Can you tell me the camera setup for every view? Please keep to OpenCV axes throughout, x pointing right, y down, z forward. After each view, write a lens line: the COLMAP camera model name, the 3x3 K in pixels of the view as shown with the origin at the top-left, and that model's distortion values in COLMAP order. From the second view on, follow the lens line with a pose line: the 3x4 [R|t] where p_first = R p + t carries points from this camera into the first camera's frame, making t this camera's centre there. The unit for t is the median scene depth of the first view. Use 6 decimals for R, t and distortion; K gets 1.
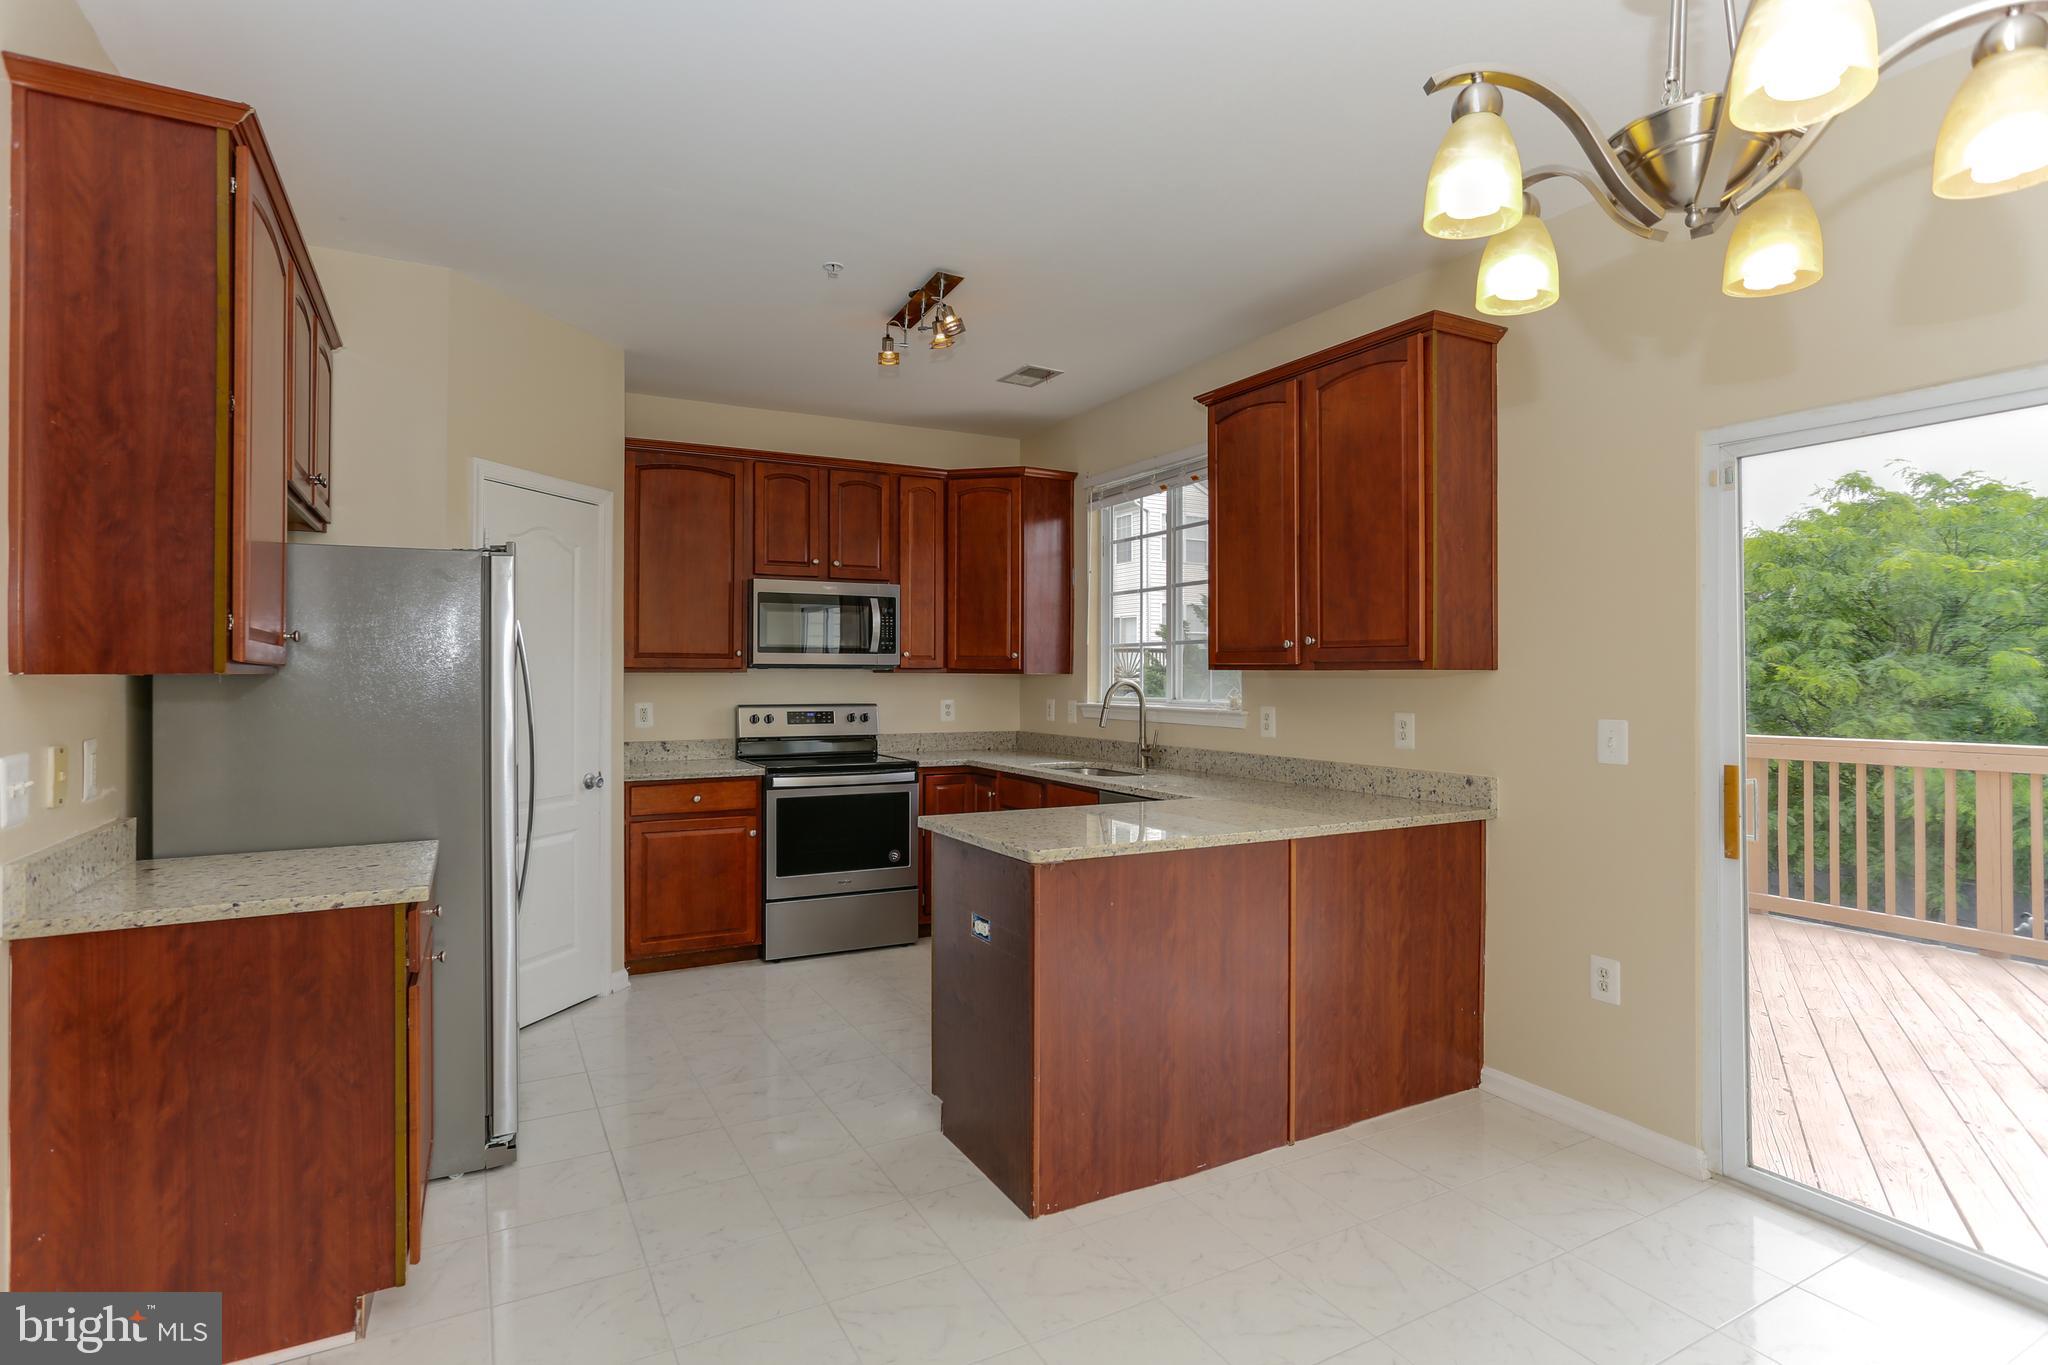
lens RADIAL K [[1012.7, 0, 1008.3], [0, 1012.7, 659.5], [0, 0, 1]] dist [-0.051699, 0.033012]
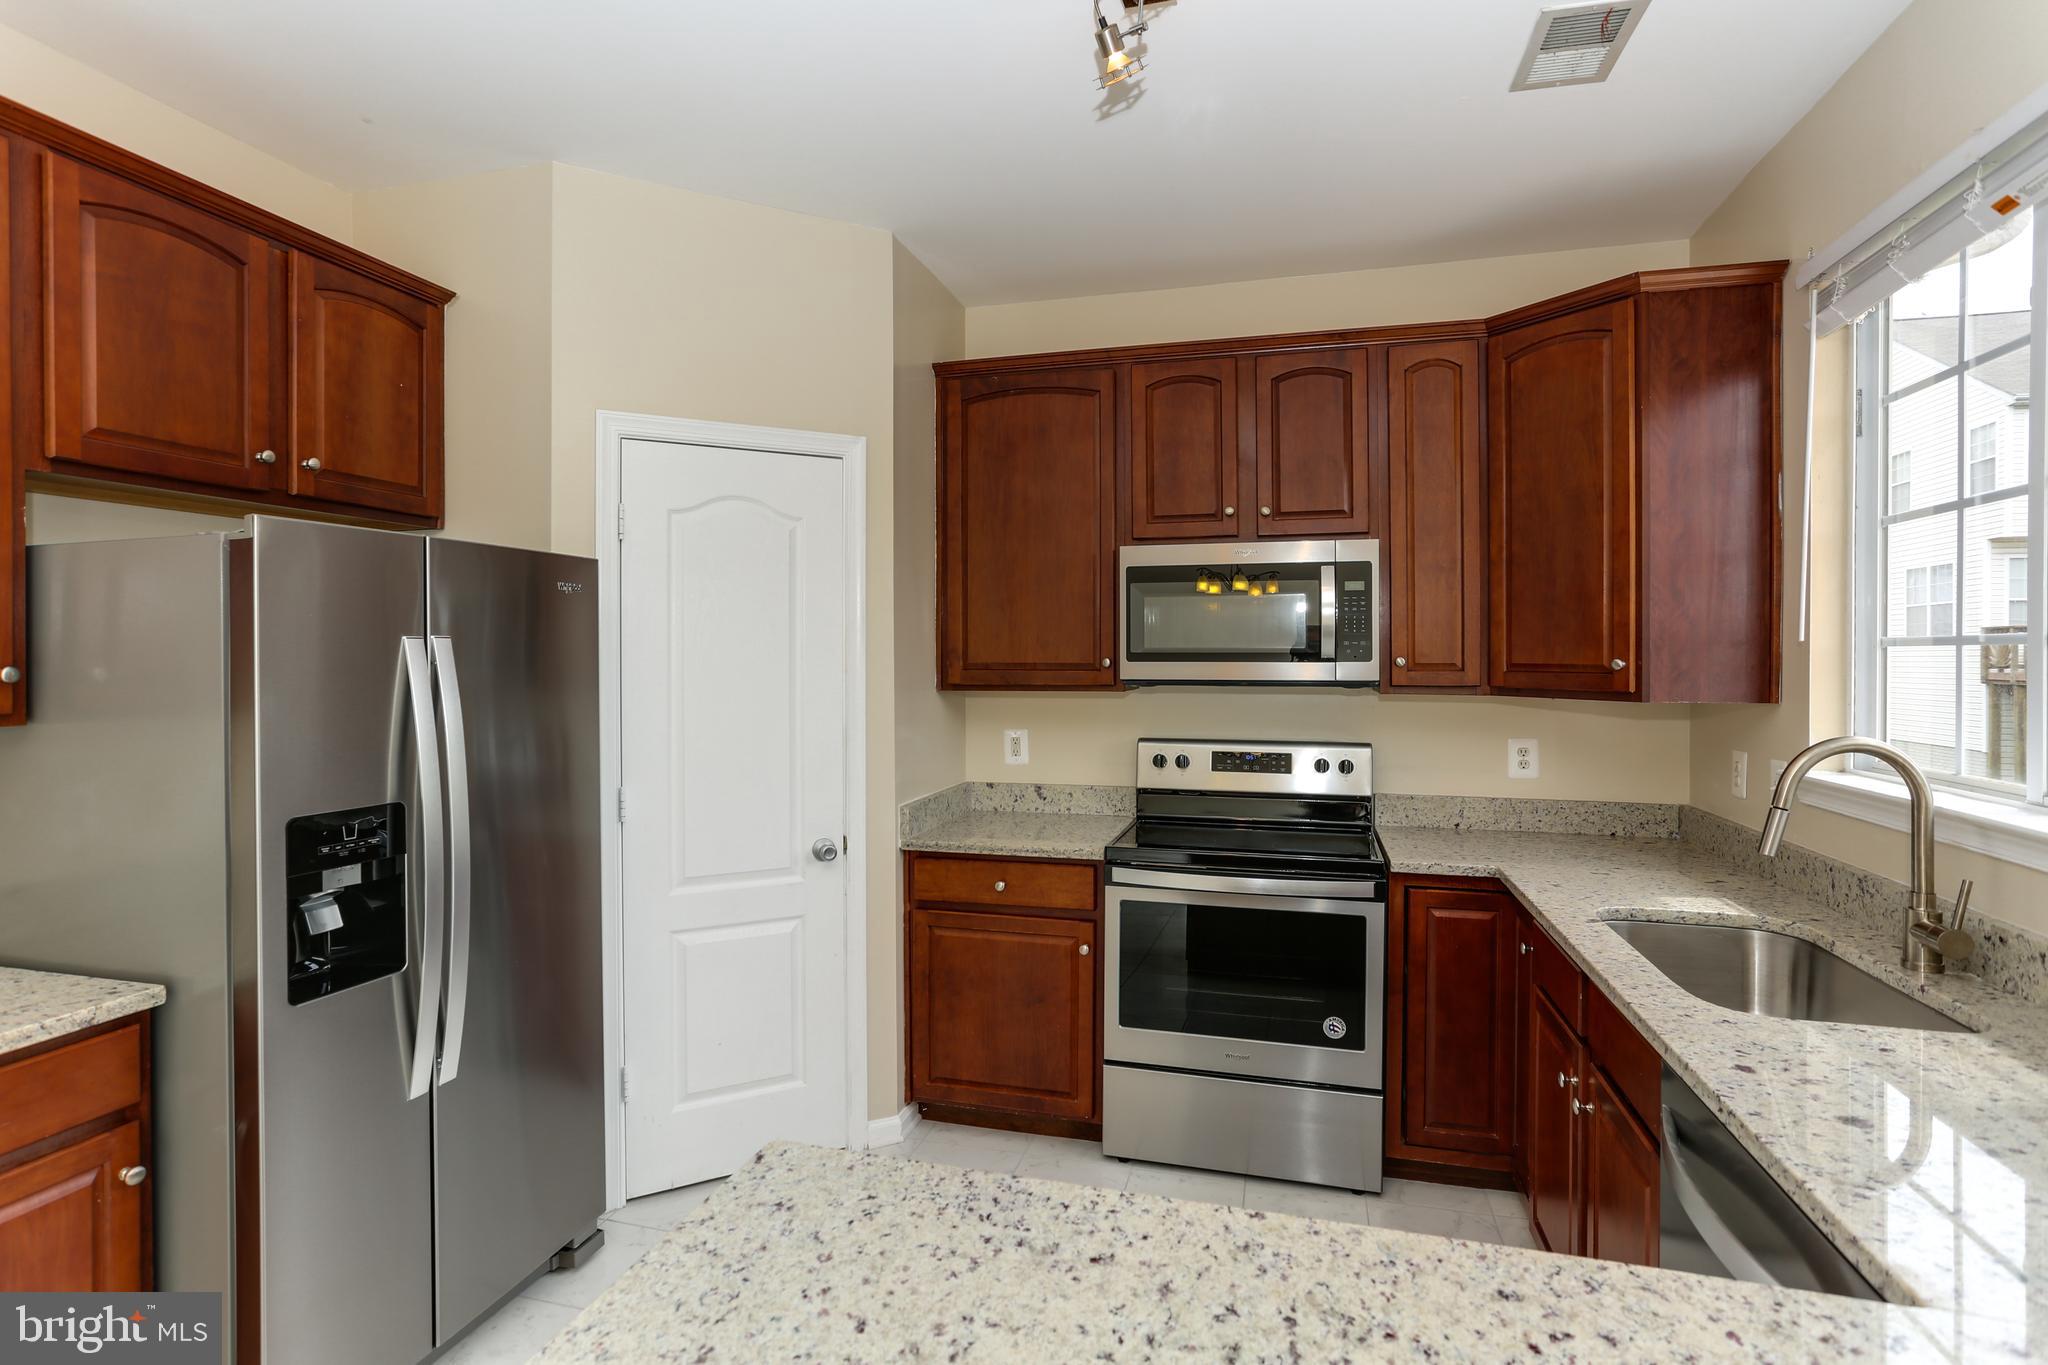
lens RADIAL K [[1012.7, 0, 1008.3], [0, 1012.7, 659.5], [0, 0, 1]] dist [-0.051699, 0.033012]
pose [[0.714962, 0.000755, -0.699163, 0.141868], [0.012258, 0.999832, 0.013615, -0.017581], [0.699056, -0.018304, 0.714833, 0.477682]]
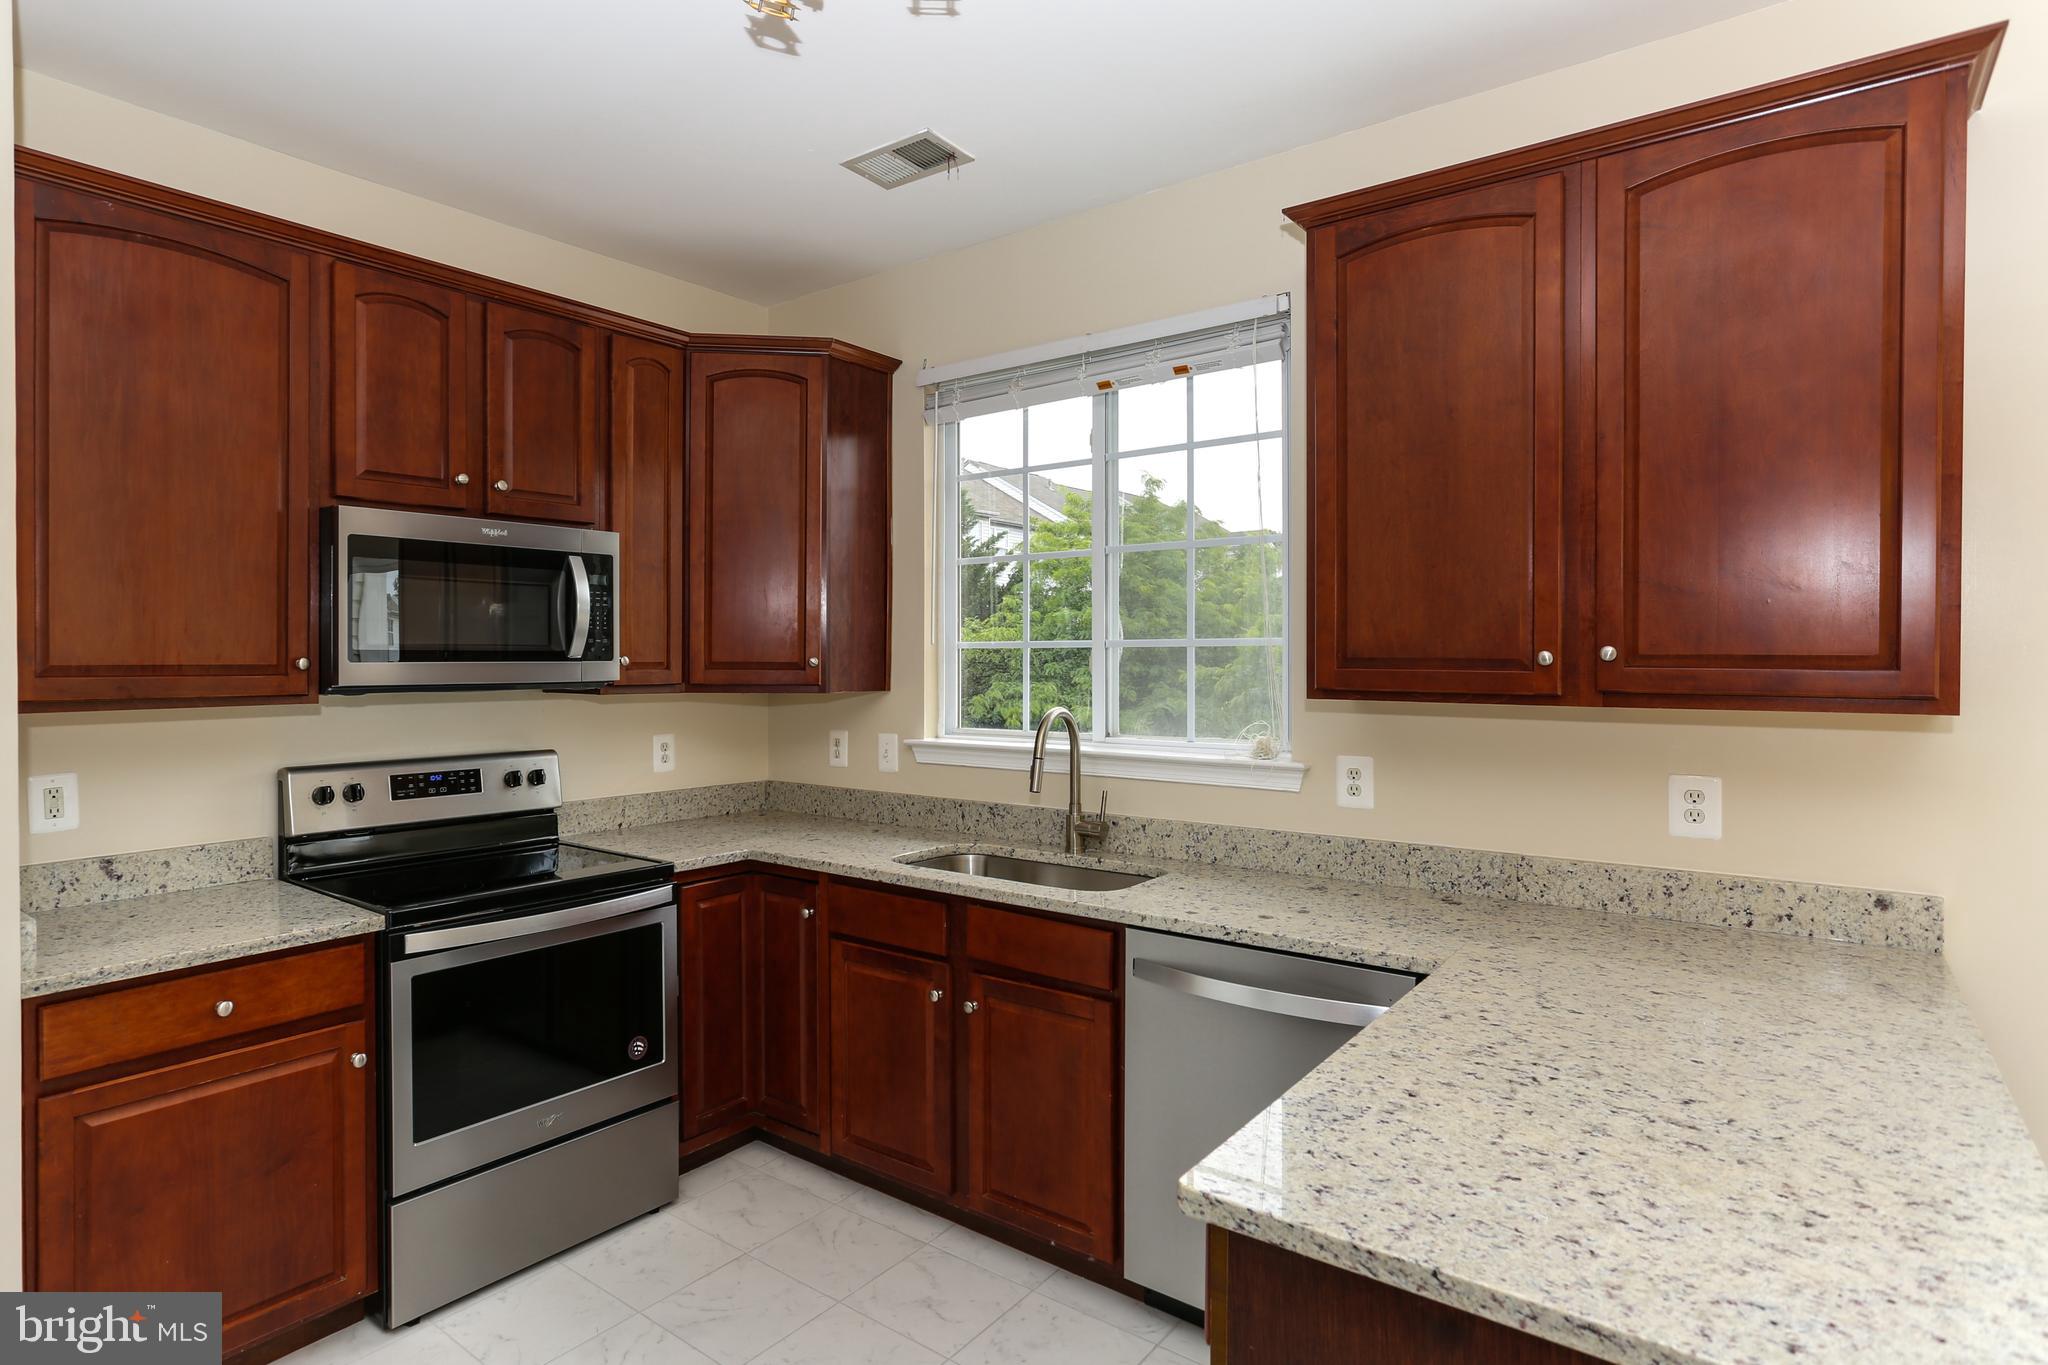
lens RADIAL K [[1107.4, 0, 917.9], [0, 1107.4, 658.8], [0, 0, 1]] dist [-0.040516, 0.026912]
pose [[0.928028, -0.002938, 0.372499, -0.187370], [-0.003271, 0.999866, 0.016036, -0.017250], [-0.372496, -0.016100, 0.927894, 0.413061]]
